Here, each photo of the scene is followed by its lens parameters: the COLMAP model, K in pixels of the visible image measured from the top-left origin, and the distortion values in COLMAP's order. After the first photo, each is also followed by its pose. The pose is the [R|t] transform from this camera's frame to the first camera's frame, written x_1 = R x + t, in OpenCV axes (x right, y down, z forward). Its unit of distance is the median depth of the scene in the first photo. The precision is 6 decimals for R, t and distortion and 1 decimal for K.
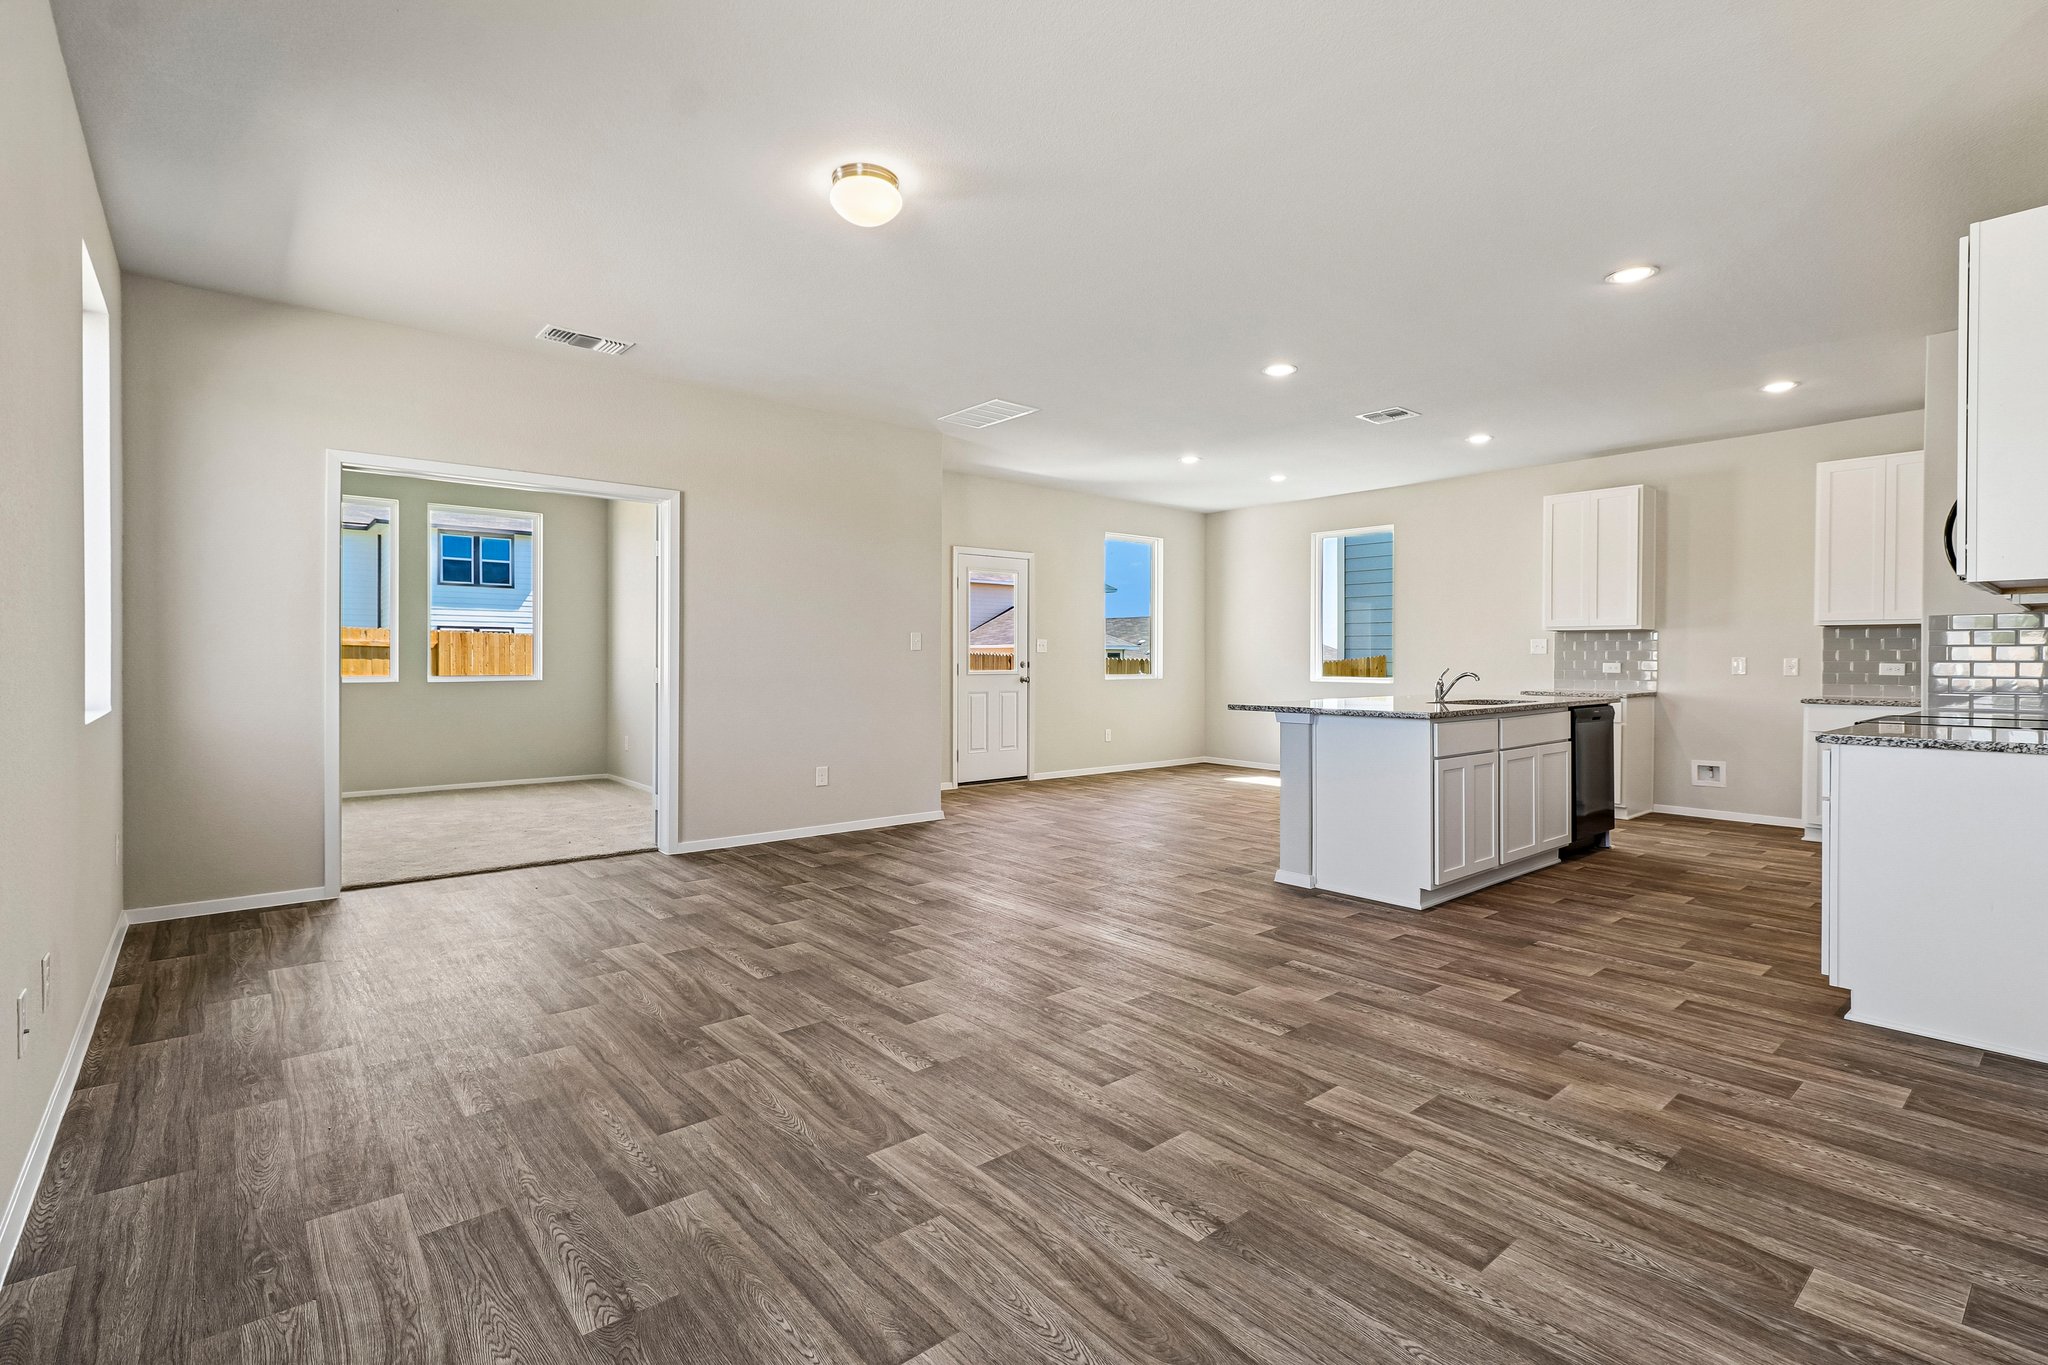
lens RADIAL K [[942.5, 0, 1028.3], [0, 942.5, 665.6], [0, 0, 1]] dist [0.011210, -0.003524]
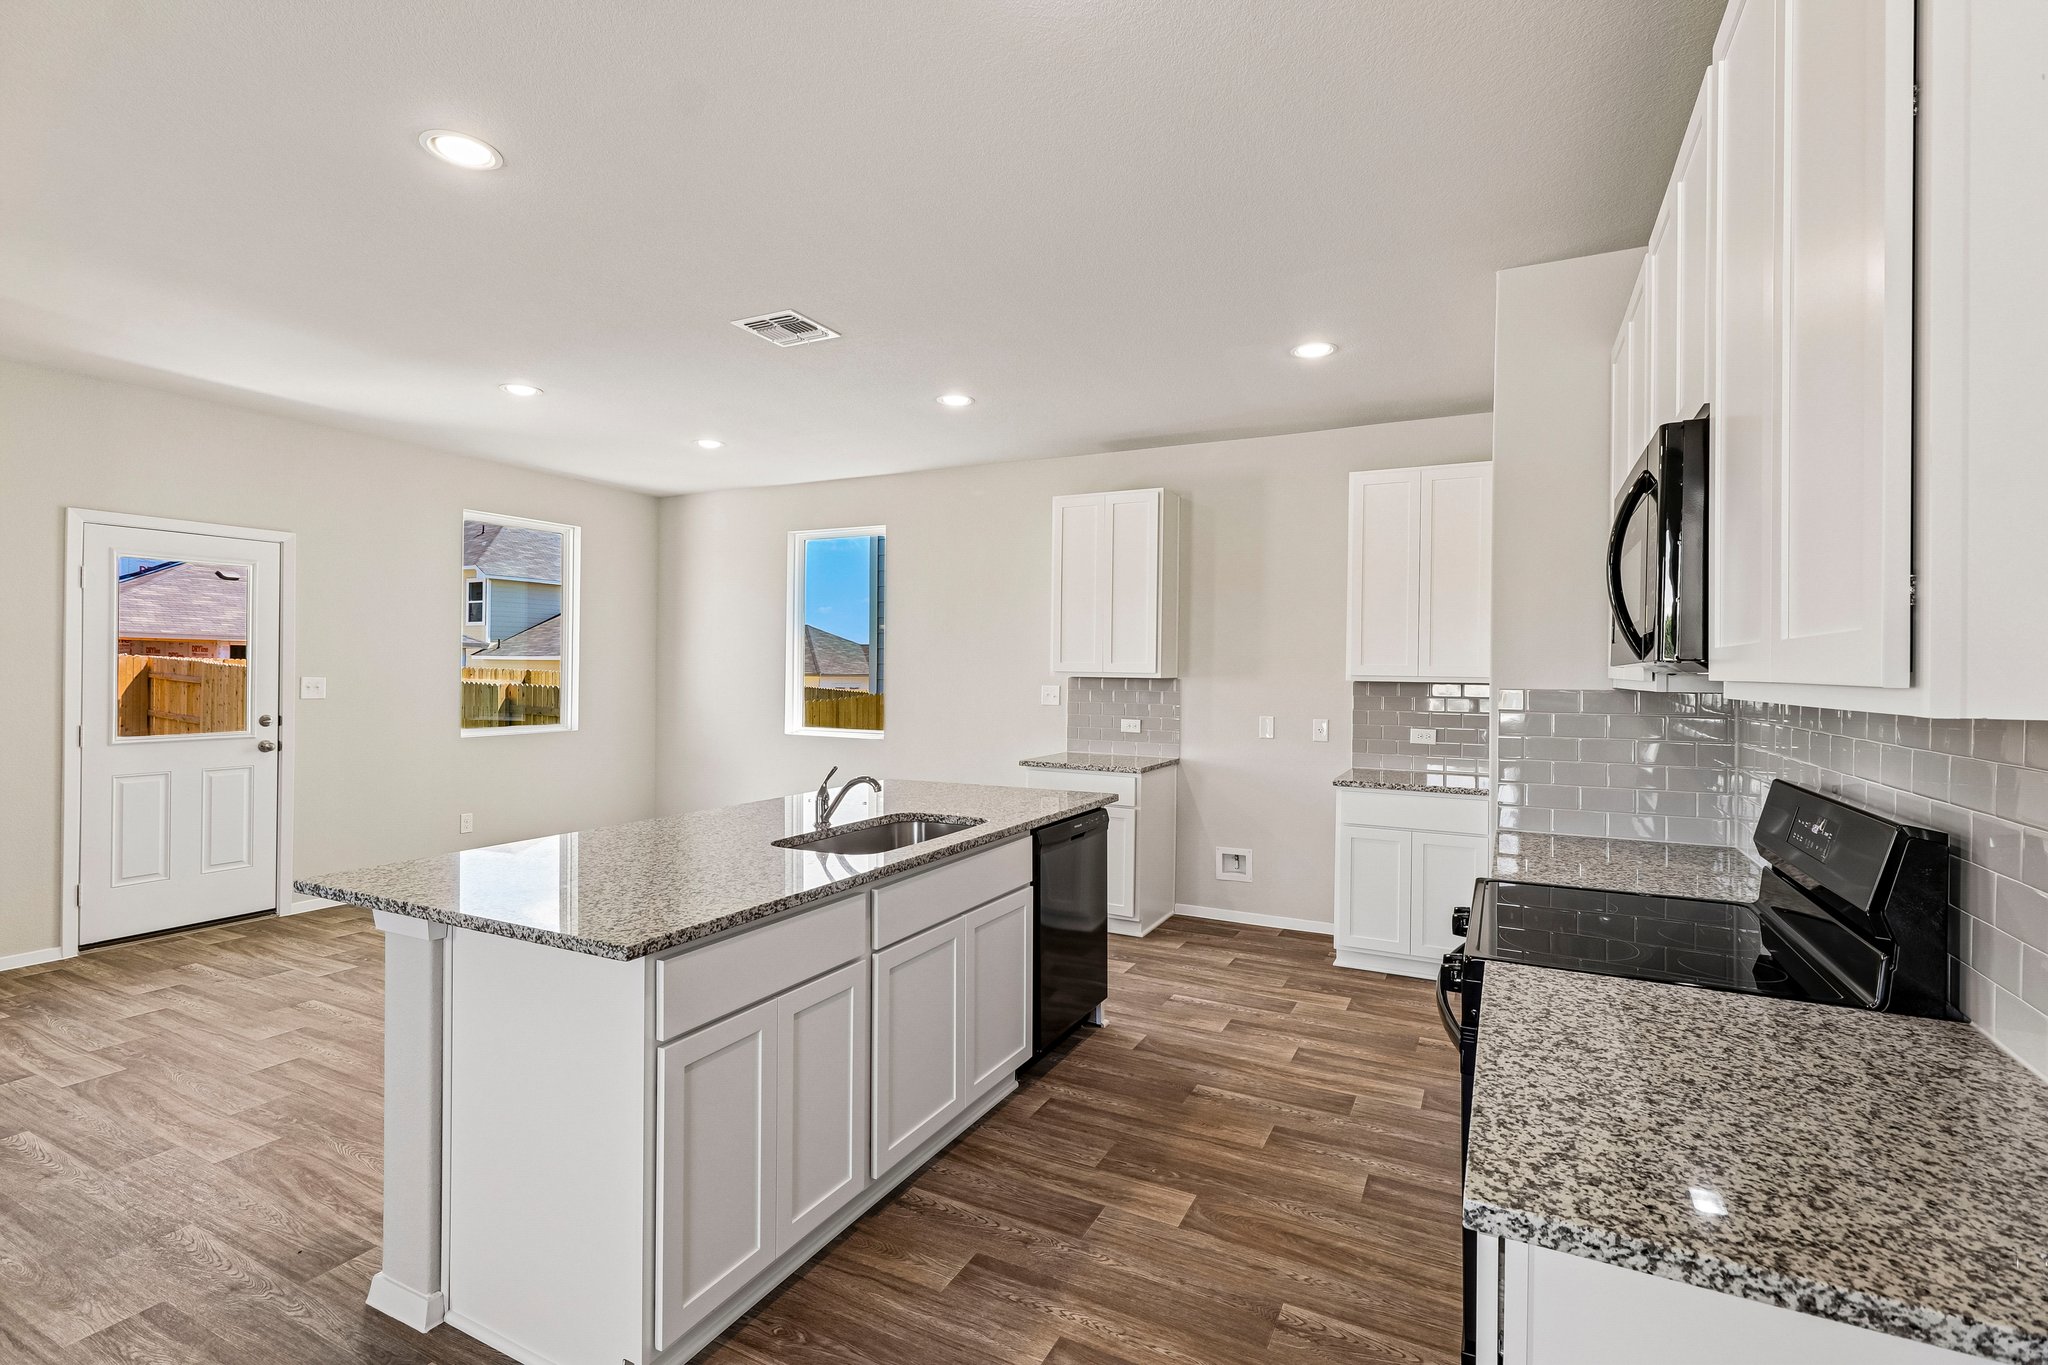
lens RADIAL K [[947.0, 0, 1024.1], [0, 947.0, 667.6], [0, 0, 1]] dist [0.002667, 0.000878]
pose [[0.924582, 0.009251, 0.380870, 0.259015], [-0.006501, 0.999943, -0.008505, -0.040158], [-0.380927, 0.005387, 0.924590, 0.342736]]
